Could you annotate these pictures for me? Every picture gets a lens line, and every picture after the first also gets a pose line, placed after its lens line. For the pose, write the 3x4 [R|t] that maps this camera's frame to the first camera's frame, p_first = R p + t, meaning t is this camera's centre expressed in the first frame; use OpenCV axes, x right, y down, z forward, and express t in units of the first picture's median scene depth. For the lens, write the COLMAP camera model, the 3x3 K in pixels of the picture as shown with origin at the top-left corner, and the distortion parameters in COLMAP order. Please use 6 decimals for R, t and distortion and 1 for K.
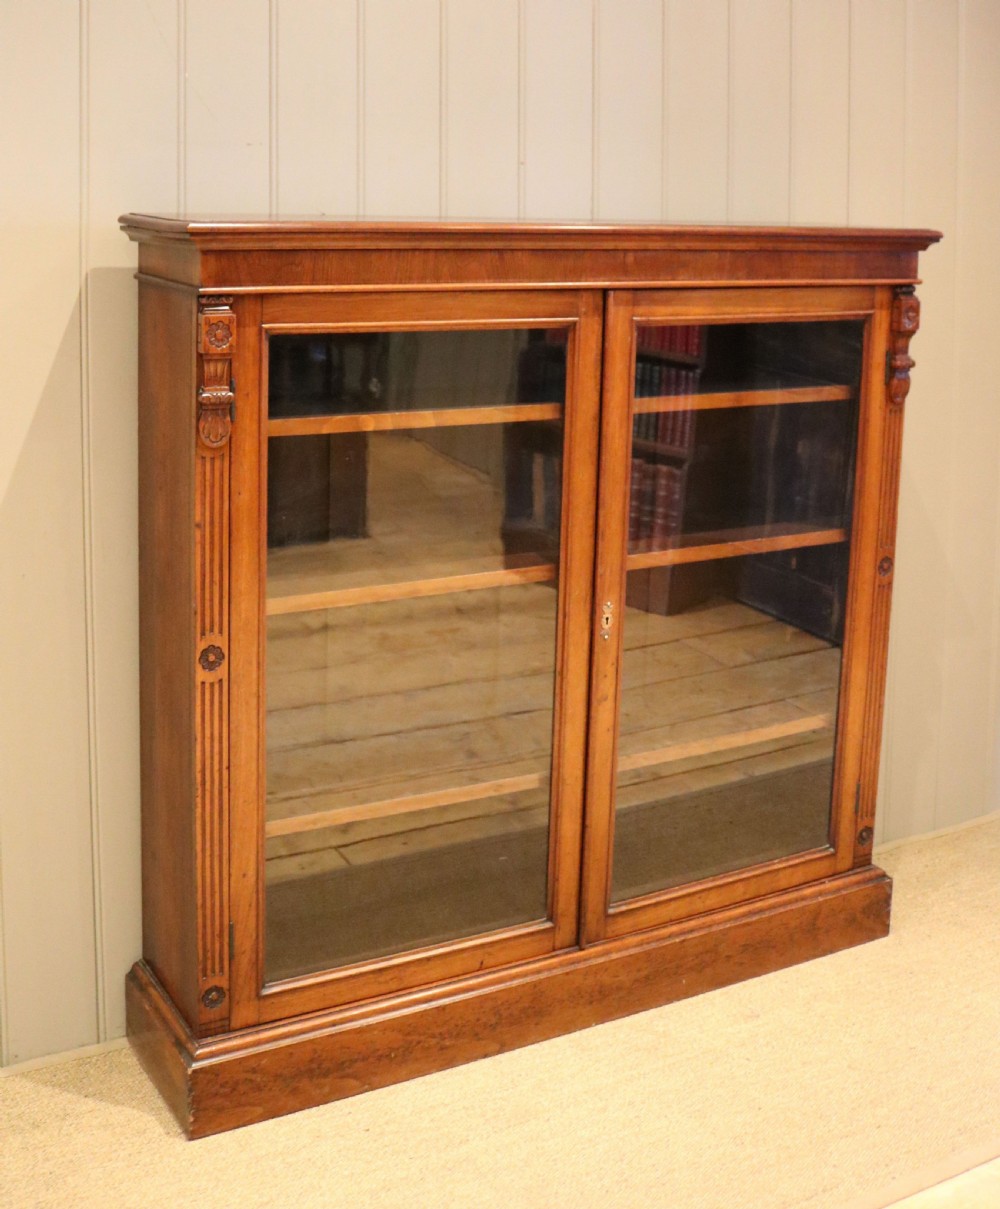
lens RADIAL K [[1511.5, 0, 461.1], [0, 1511.5, 373.5], [0, 0, 1]] dist [-0.141437, 0.103349]
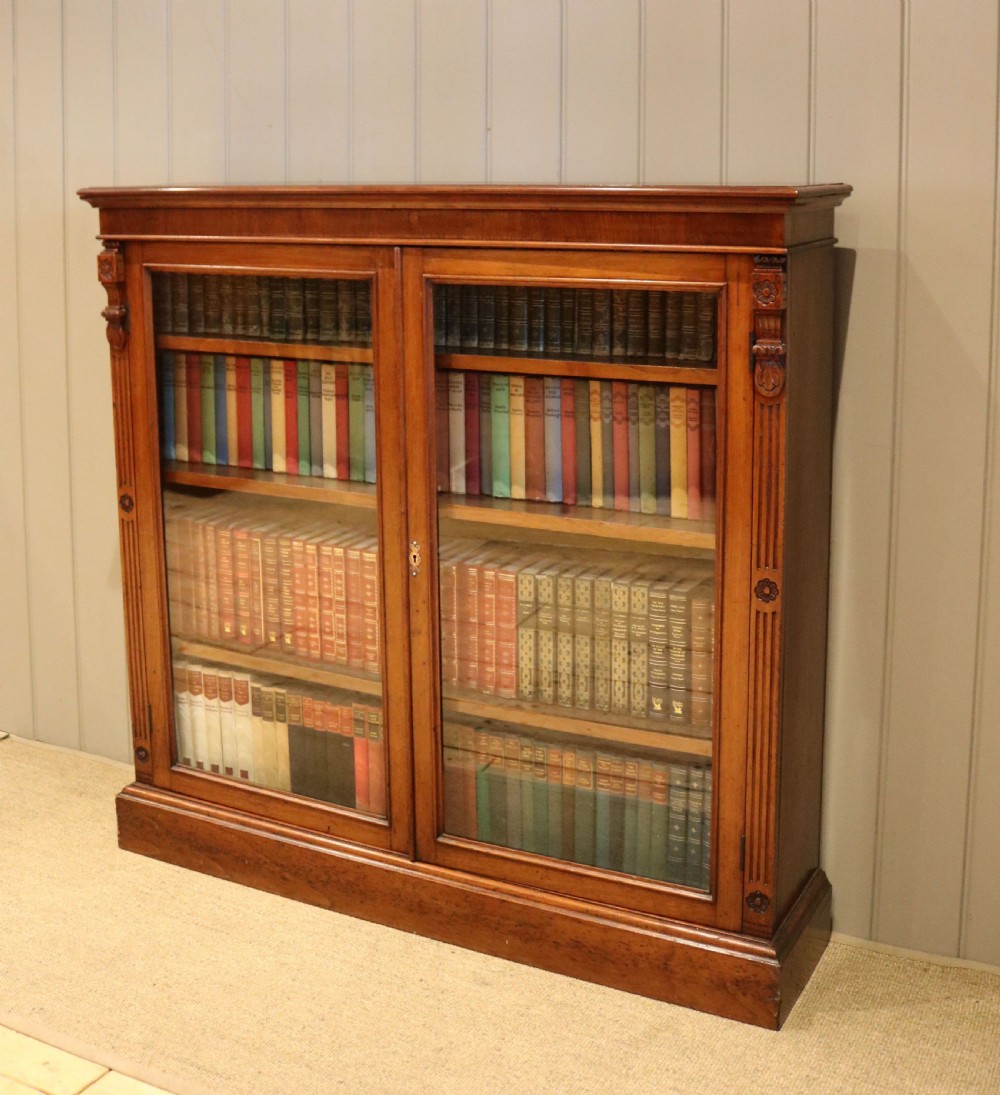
lens RADIAL K [[1449.7, 0, 545.7], [0, 1449.7, 381.2], [0, 0, 1]] dist [-0.147853, 0.096739]
pose [[0.561610, 0.098829, -0.821479, 1.022895], [-0.081309, 0.994627, 0.064072, -0.035086], [0.823397, 0.030810, 0.566629, 0.513928]]
